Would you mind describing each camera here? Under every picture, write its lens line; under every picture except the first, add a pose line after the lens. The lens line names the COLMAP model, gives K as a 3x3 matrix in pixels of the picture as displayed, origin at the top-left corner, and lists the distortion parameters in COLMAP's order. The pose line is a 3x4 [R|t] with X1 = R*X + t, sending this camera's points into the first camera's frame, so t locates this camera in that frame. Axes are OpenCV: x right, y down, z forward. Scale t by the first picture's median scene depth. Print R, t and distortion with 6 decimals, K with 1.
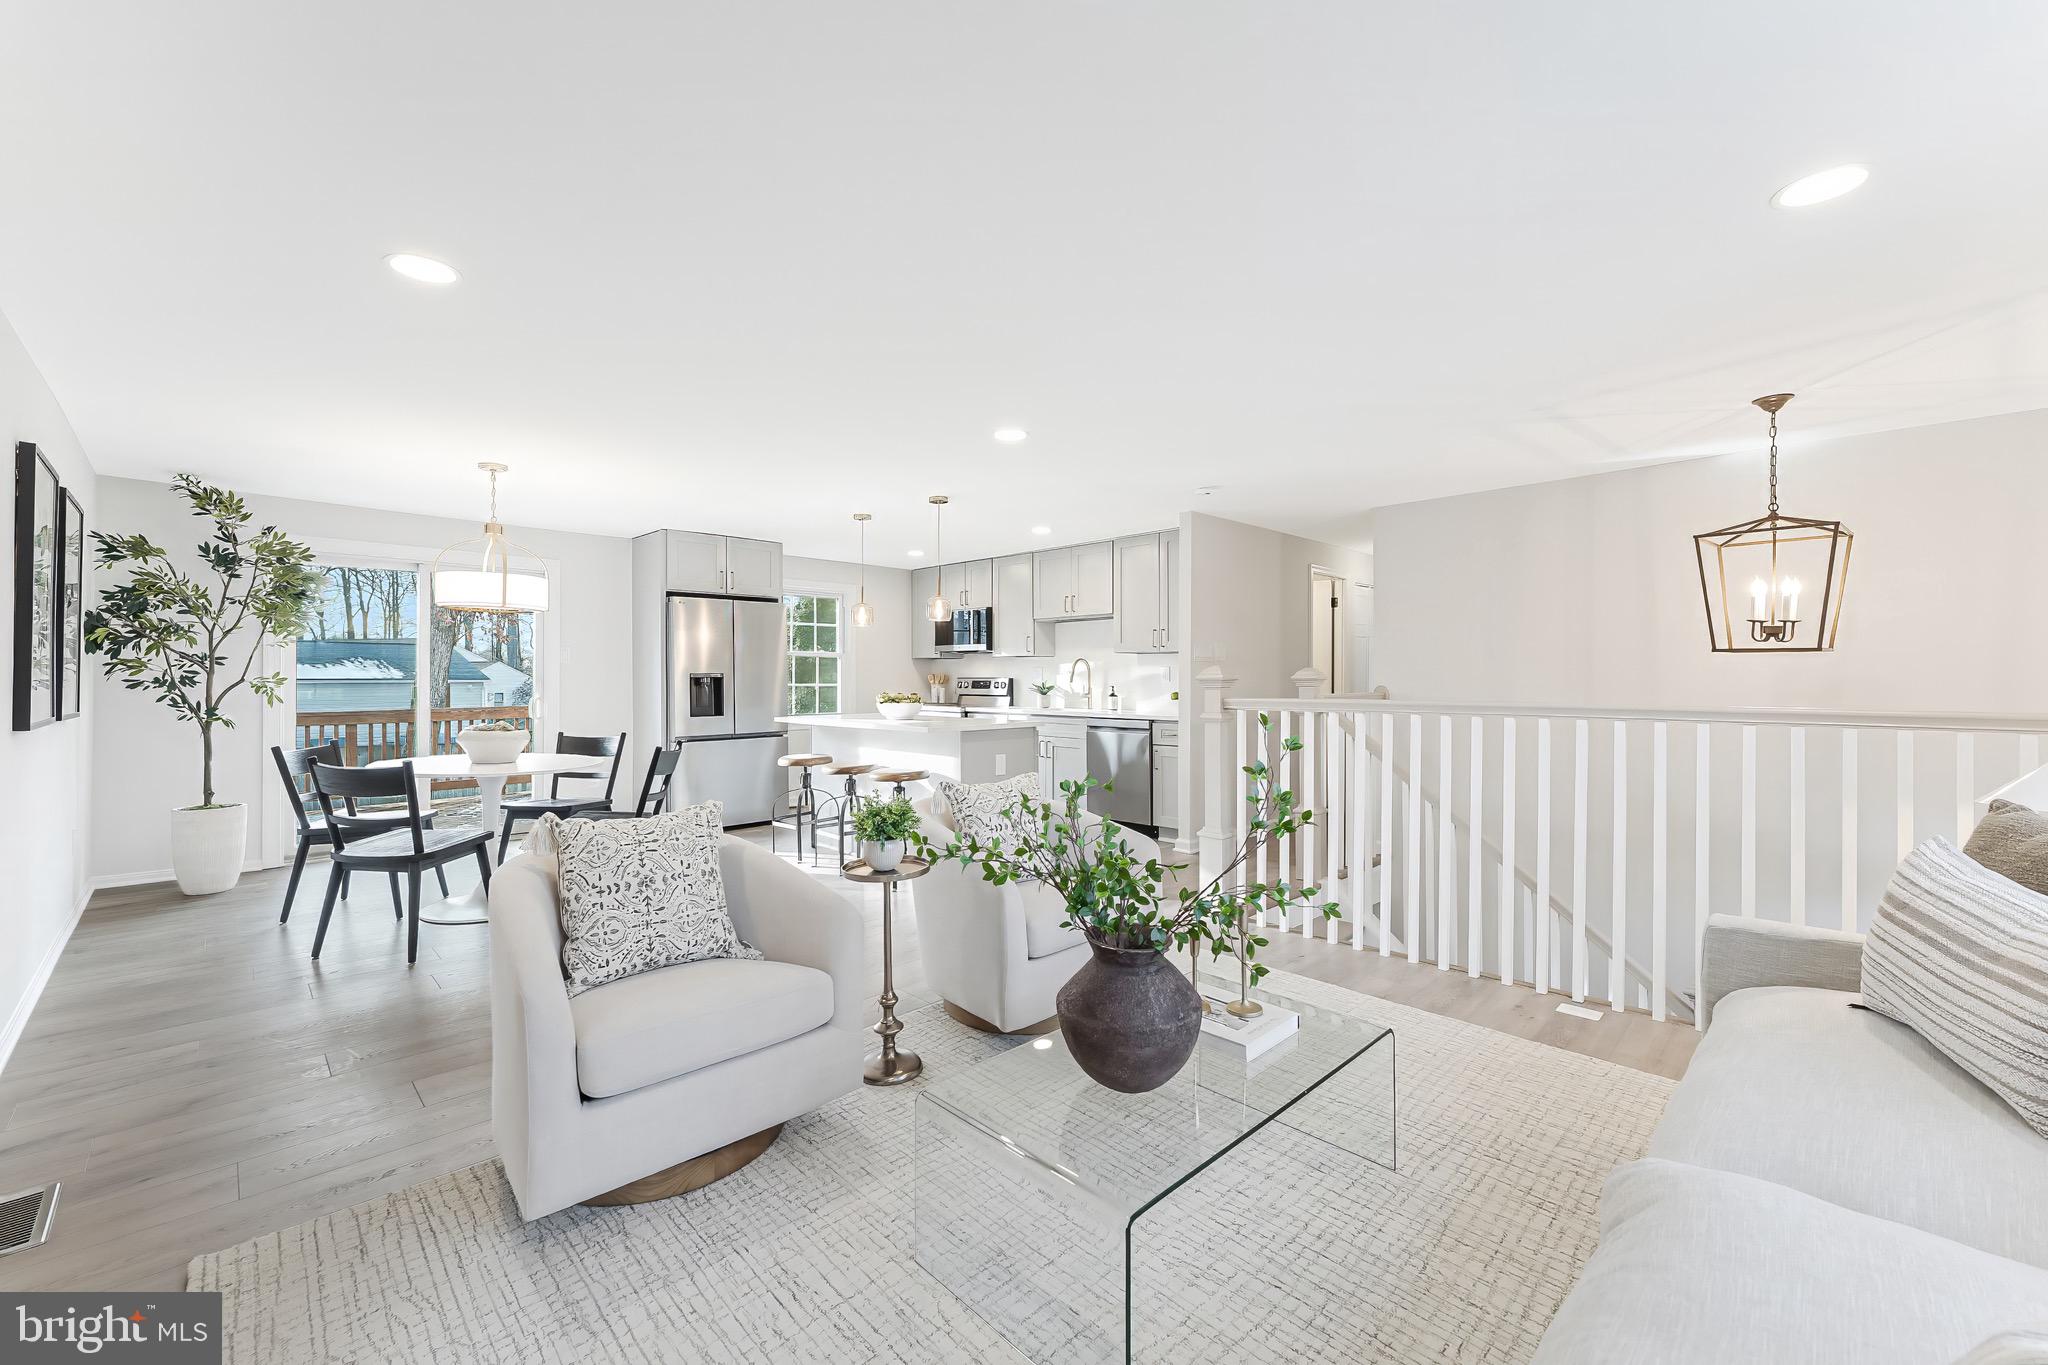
lens RADIAL K [[823.9, 0, 1032.5], [0, 823.9, 674.5], [0, 0, 1]] dist [-0.000708, -0.000139]
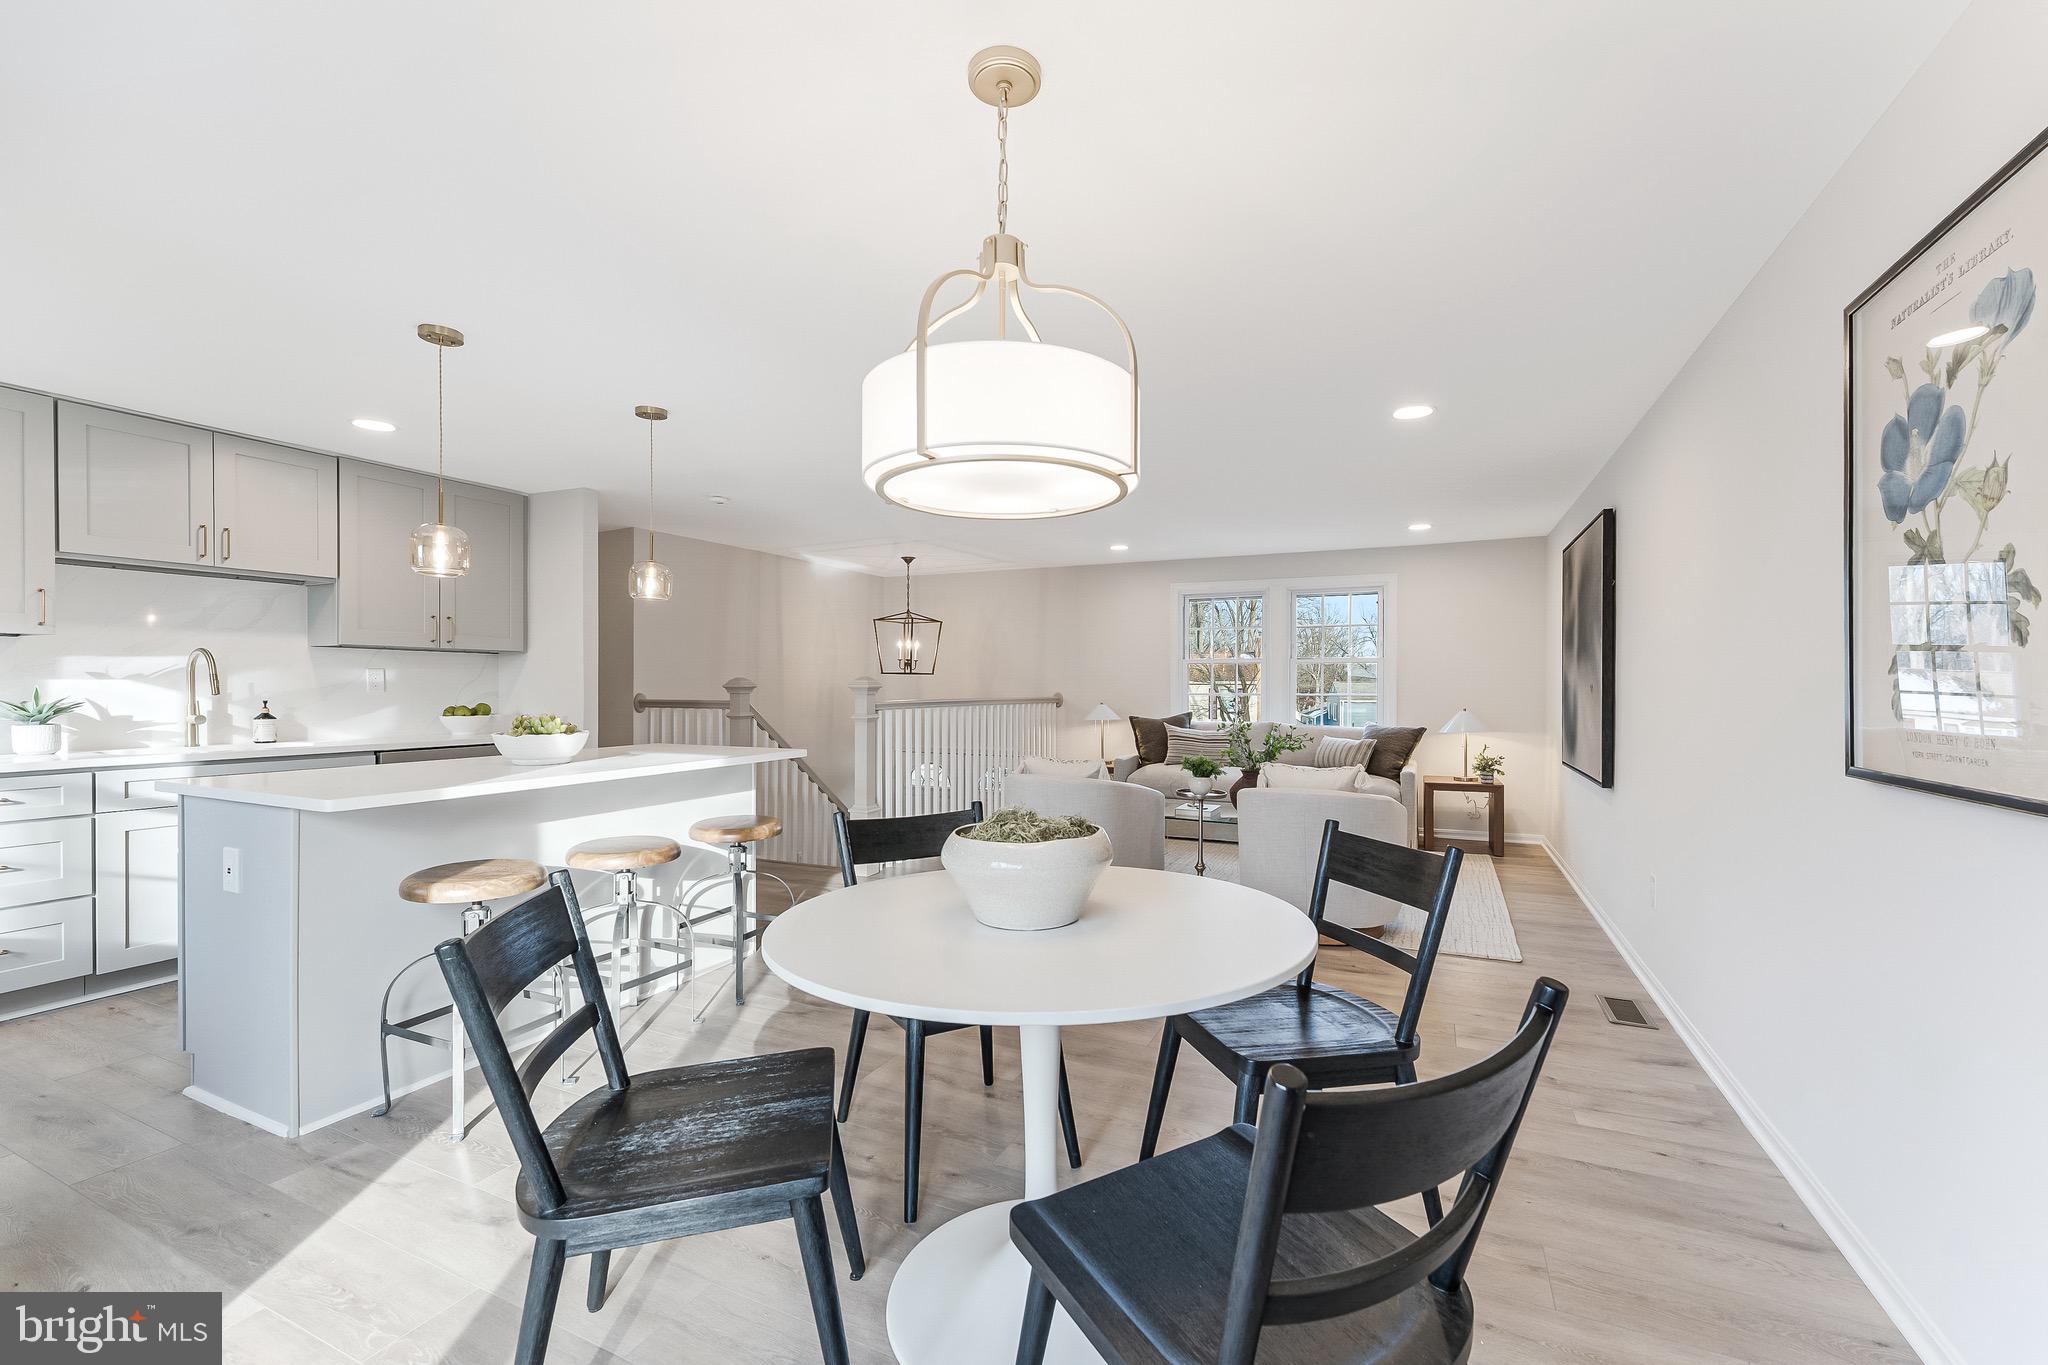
lens RADIAL K [[823.9, 0, 1040.5], [0, 823.9, 690.4], [0, 0, 1]] dist [-0.000708, -0.000139]
pose [[-0.346241, -0.007661, 0.938114, -0.952798], [-0.006155, 0.999964, 0.005895, 0.000681], [-0.938125, -0.003733, -0.346276, 1.072521]]
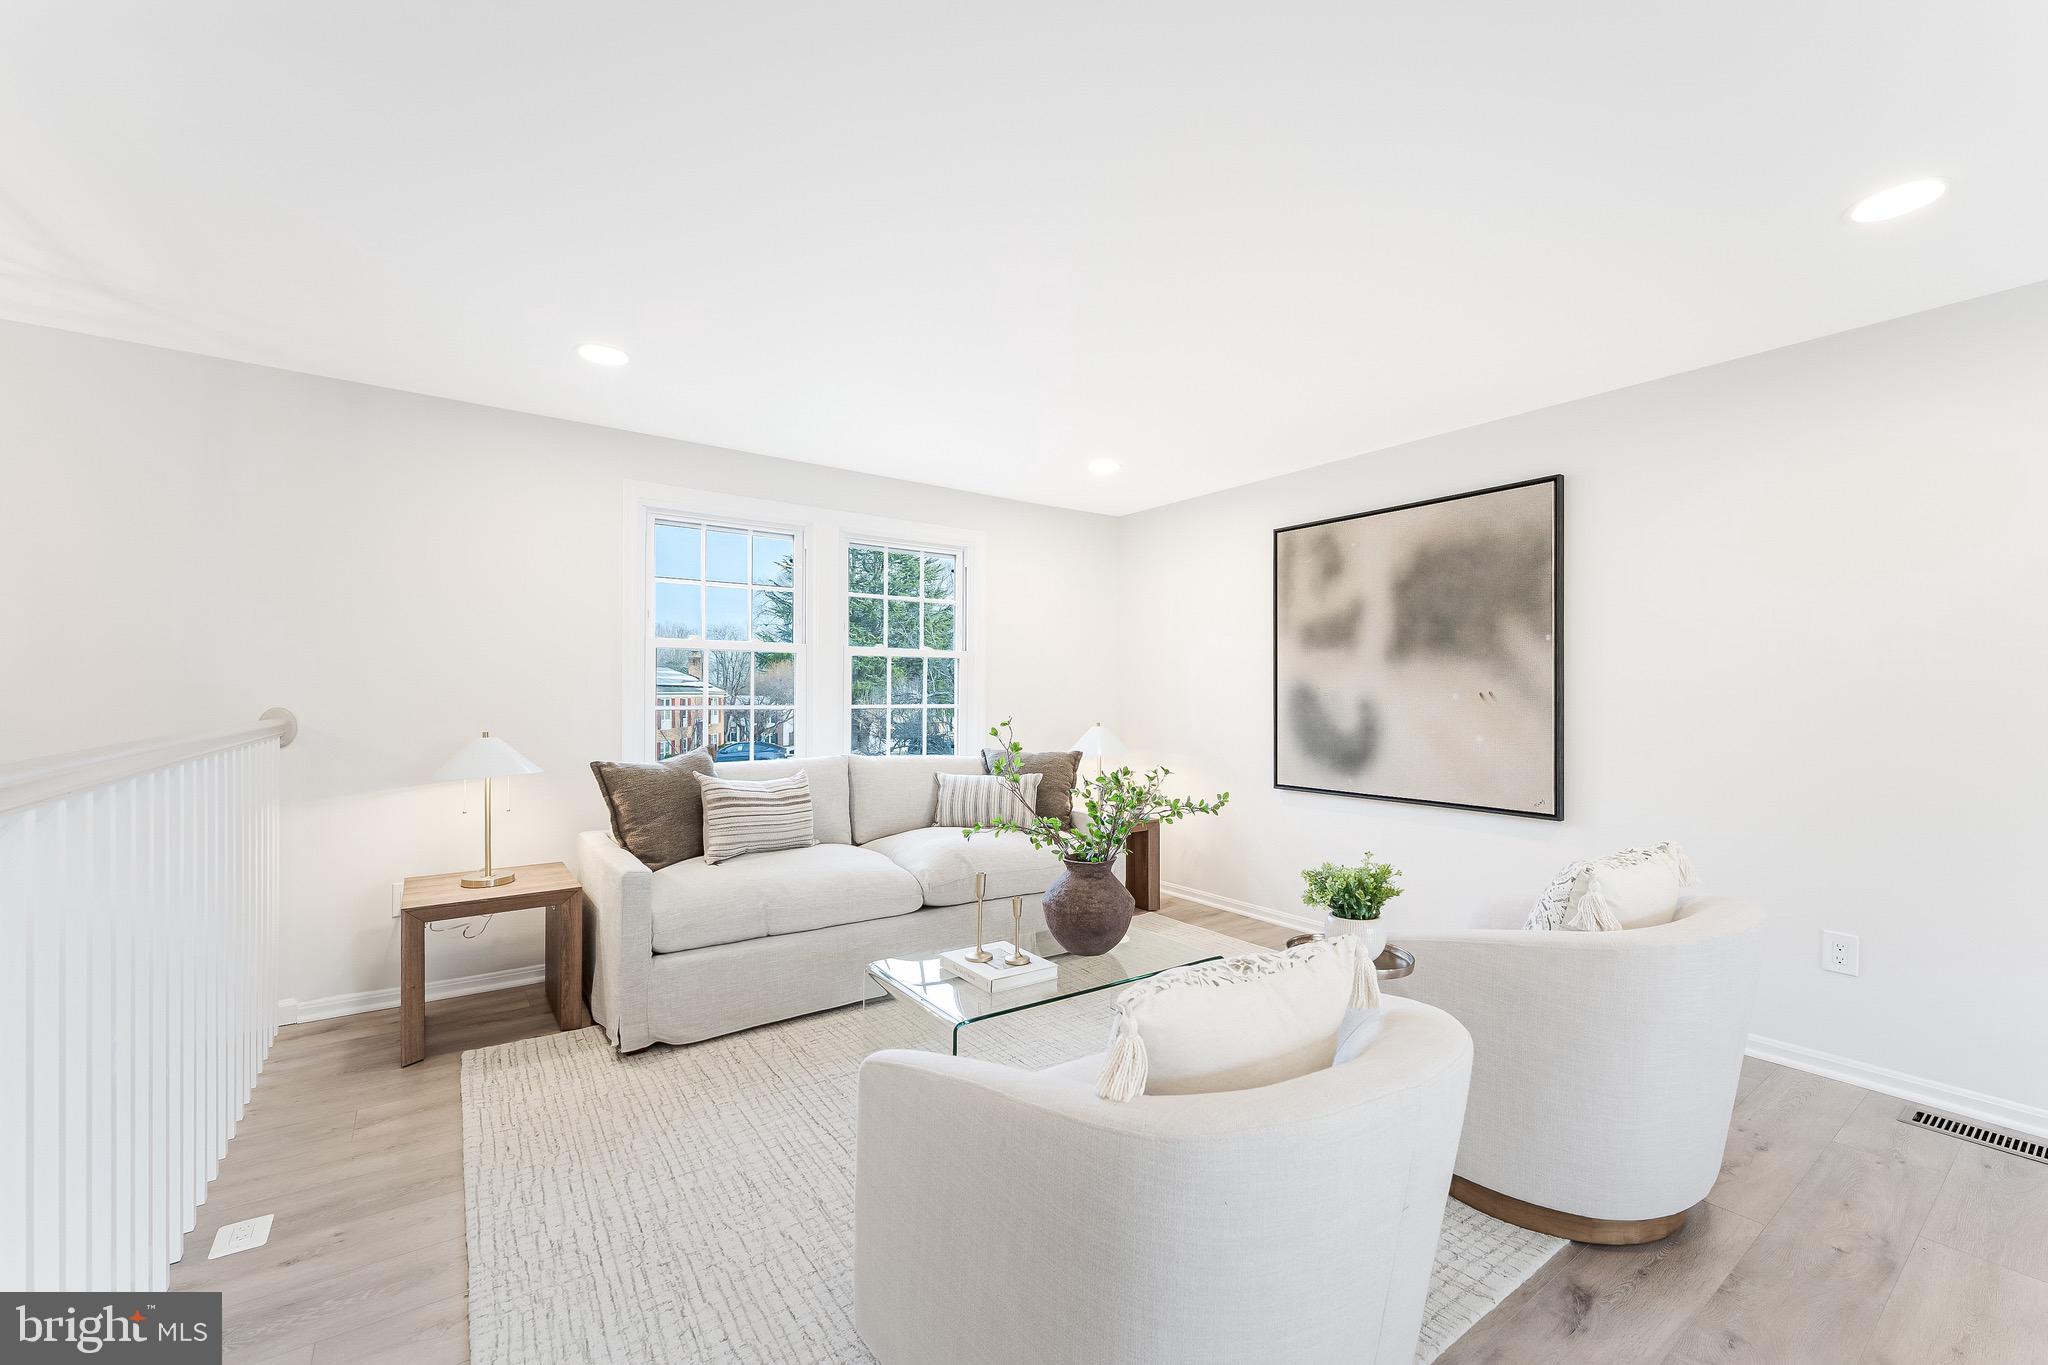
lens RADIAL K [[823.9, 0, 1040.1], [0, 823.9, 690.4], [0, 0, 1]] dist [-0.000708, -0.000139]
pose [[-0.987356, -0.003164, 0.158488, -0.019357], [-0.004510, 0.999957, -0.008132, 0.002635], [-0.158456, -0.008744, -0.987327, 0.973232]]
